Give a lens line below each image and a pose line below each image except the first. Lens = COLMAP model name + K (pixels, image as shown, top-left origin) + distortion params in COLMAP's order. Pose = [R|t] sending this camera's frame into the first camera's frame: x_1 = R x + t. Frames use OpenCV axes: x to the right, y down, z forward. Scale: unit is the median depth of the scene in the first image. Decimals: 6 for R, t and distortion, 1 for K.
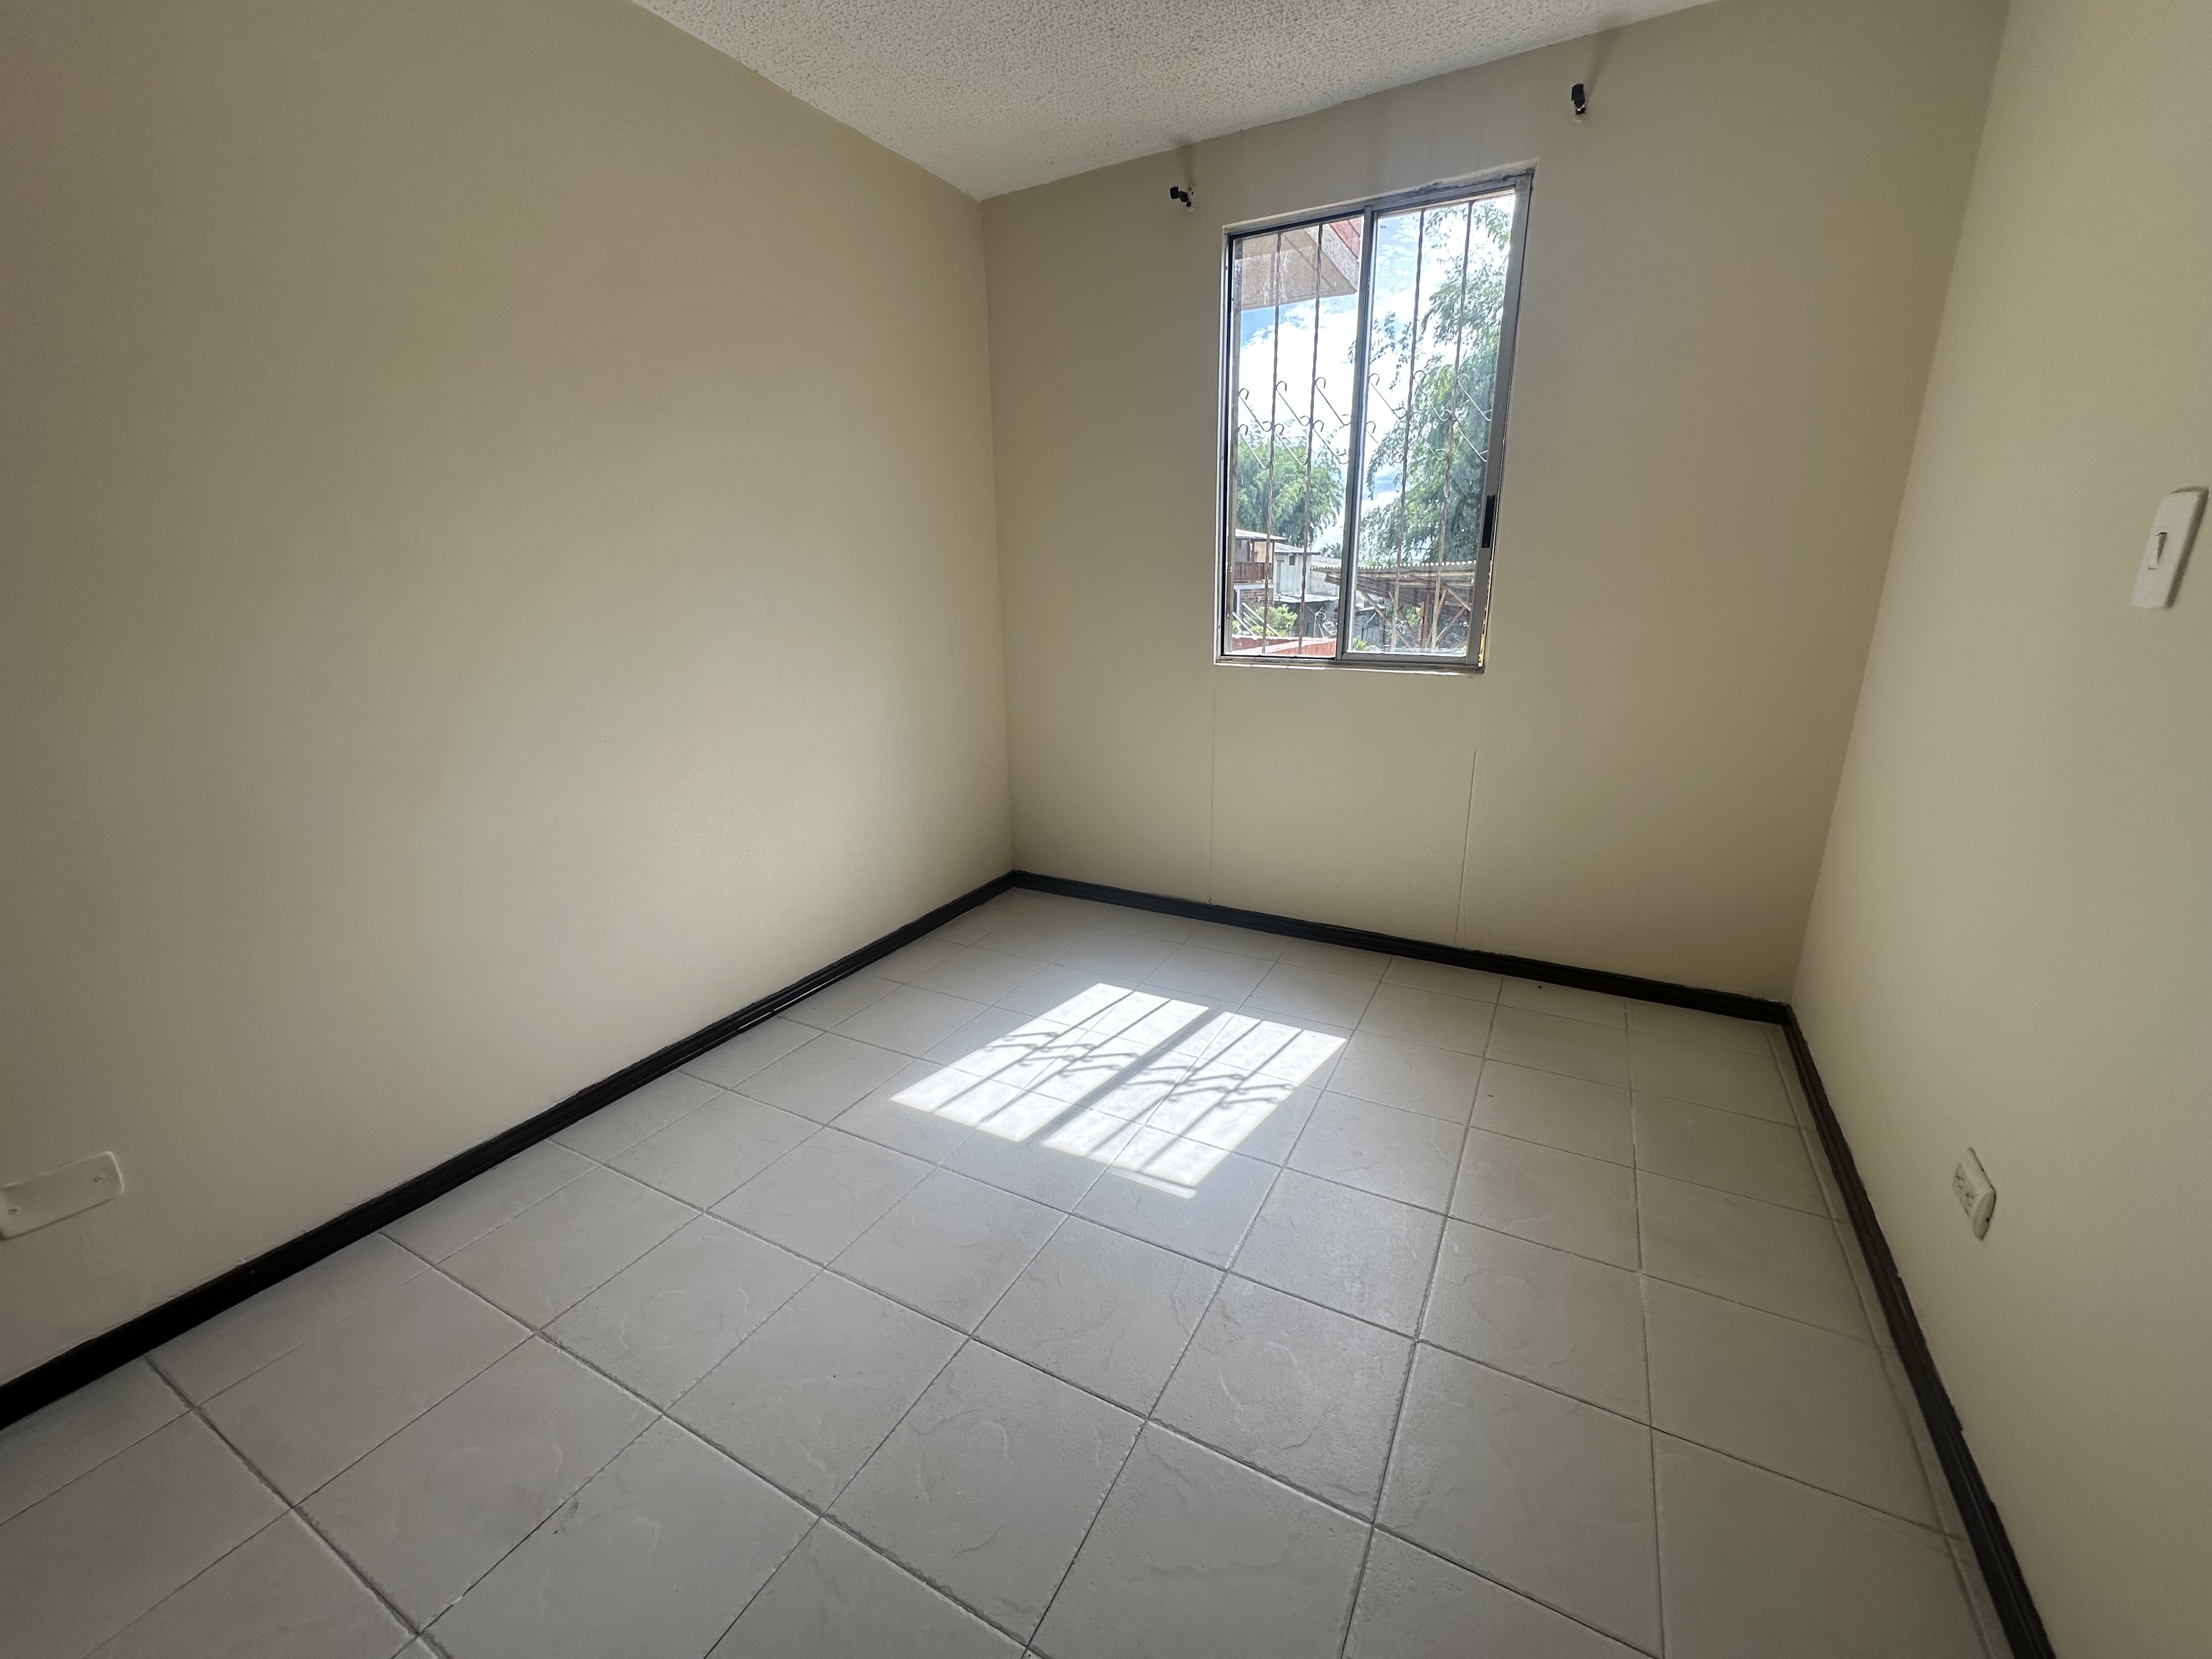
lens RADIAL K [[888.2, 0, 1106.0], [0, 888.2, 825.9], [0, 0, 1]] dist [-0.000871, 0.000572]
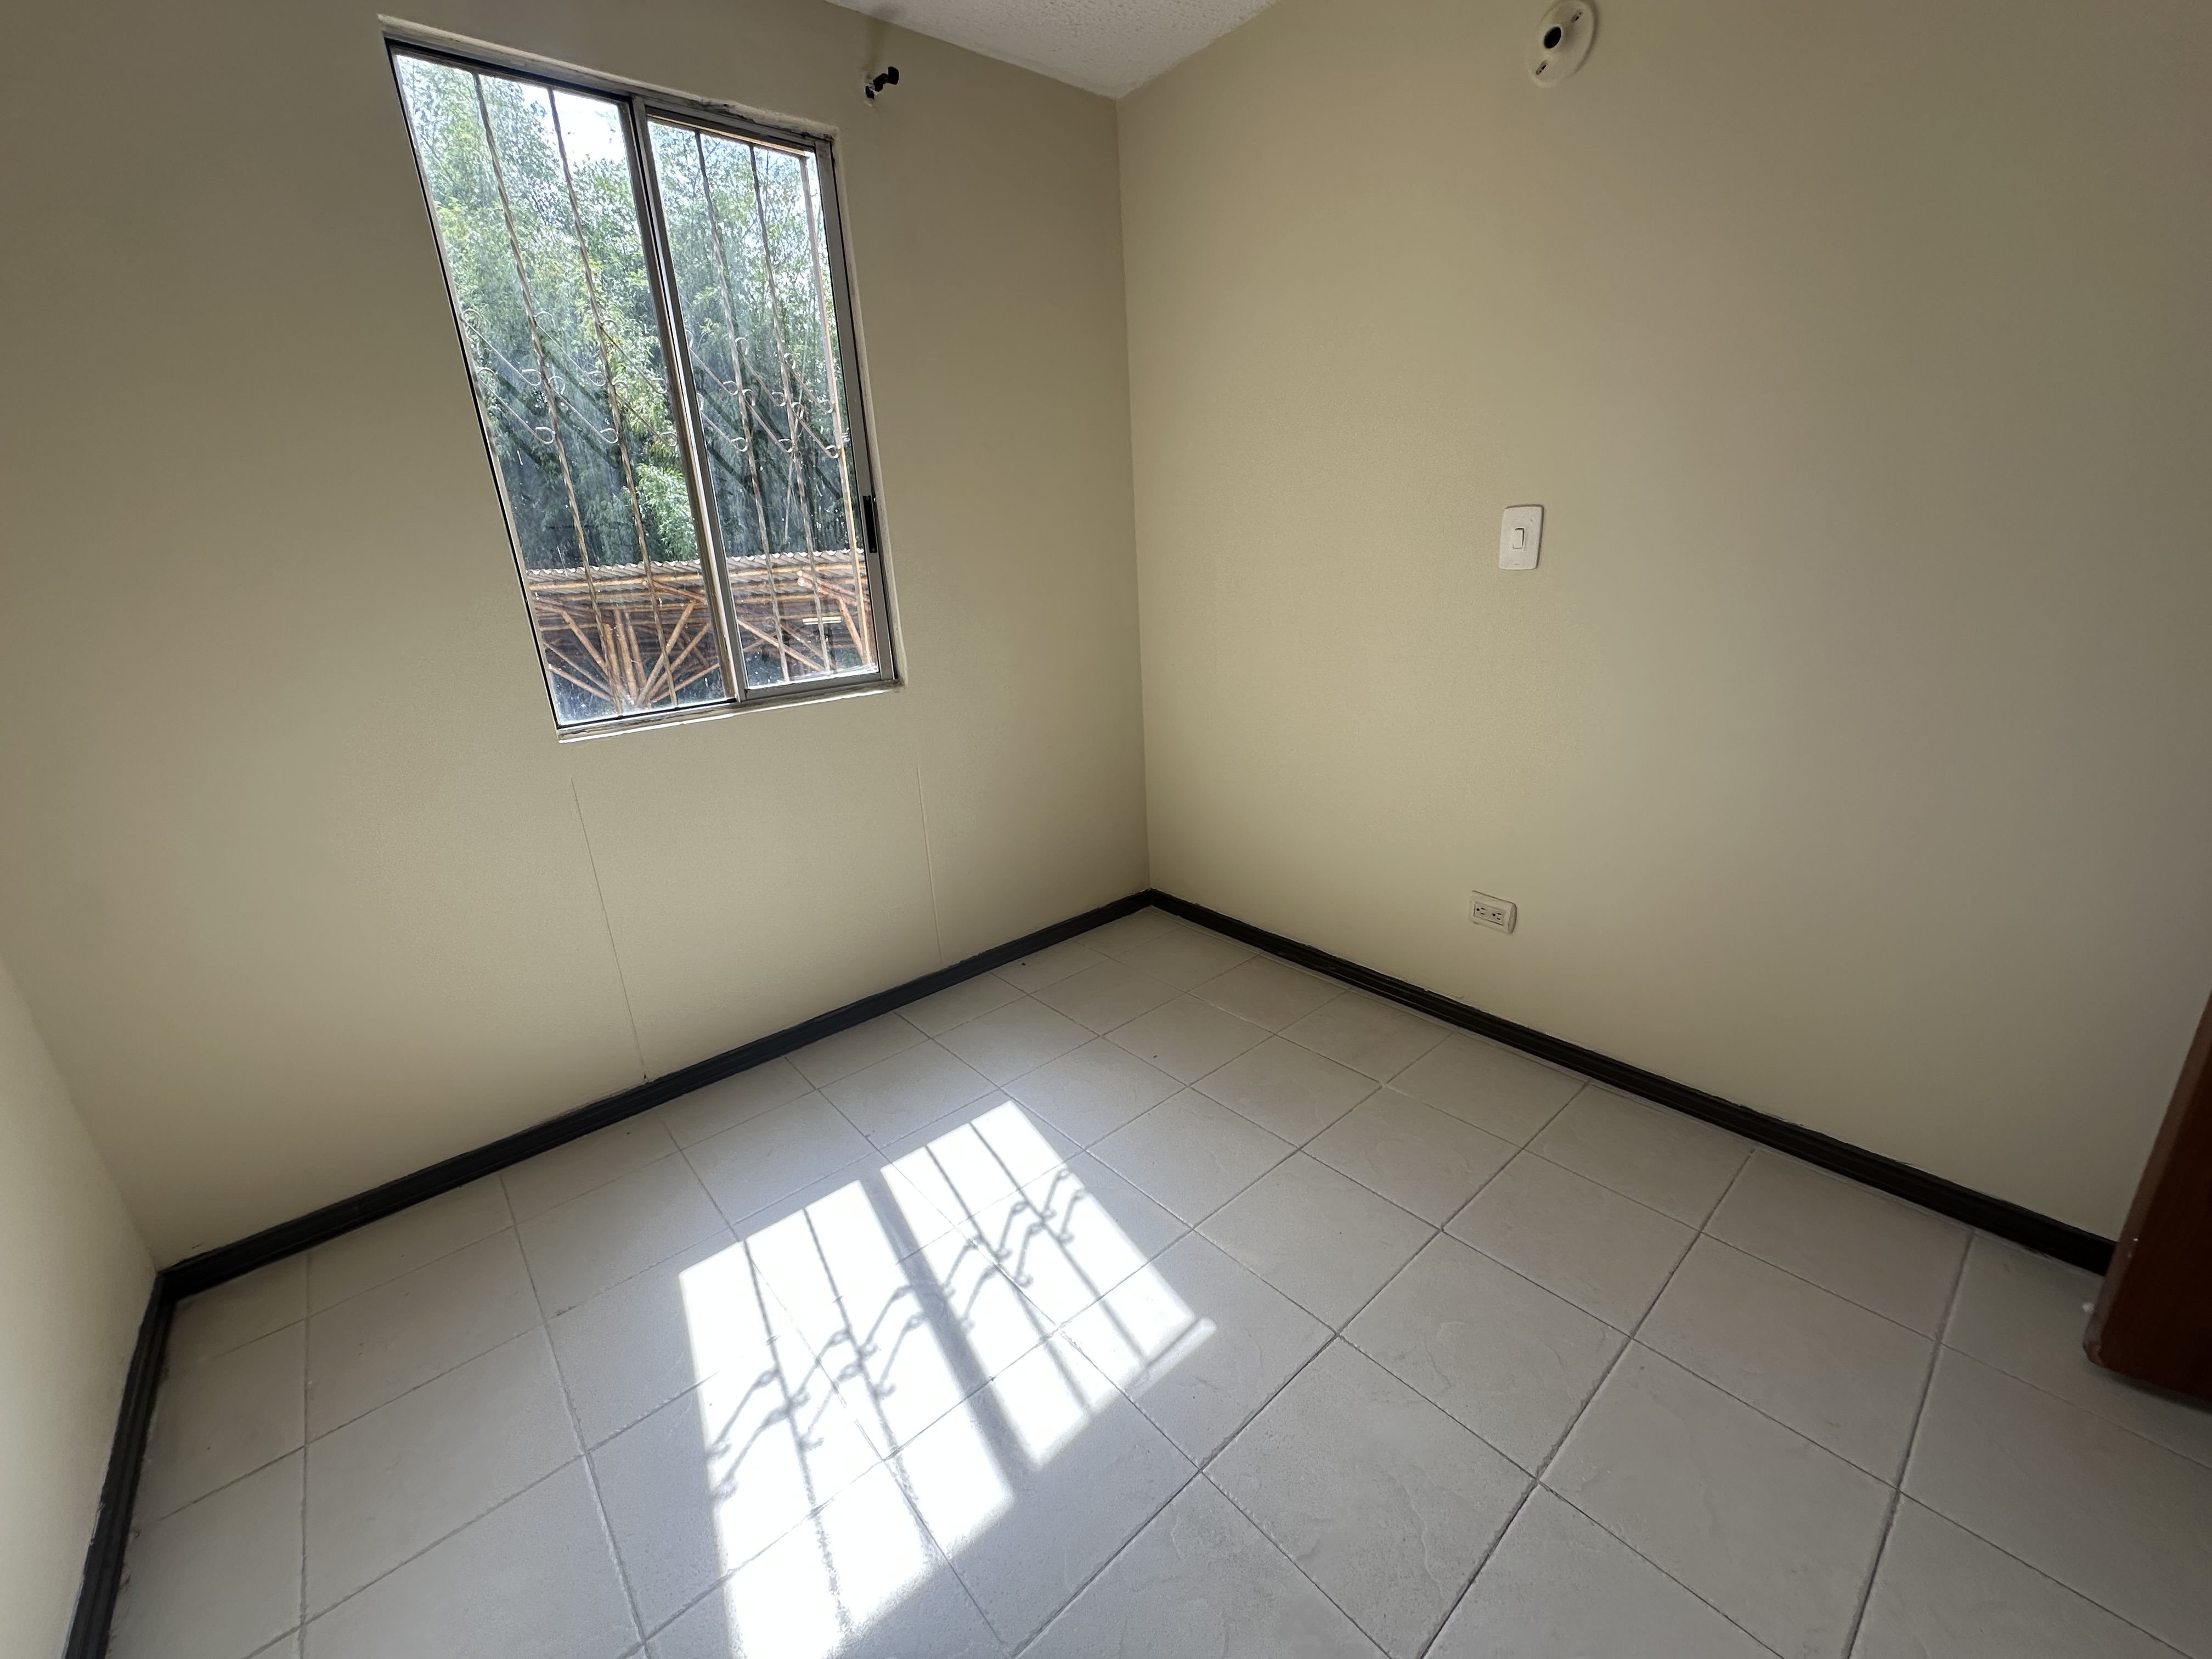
lens RADIAL K [[888.2, 0, 1106.0], [0, 888.2, 825.9], [0, 0, 1]] dist [-0.000871, 0.000572]
pose [[0.352898, -0.291907, 0.888962, -0.411879], [0.304297, 0.934246, 0.185978, -0.155914], [-0.884797, 0.204877, 0.418520, 0.488098]]
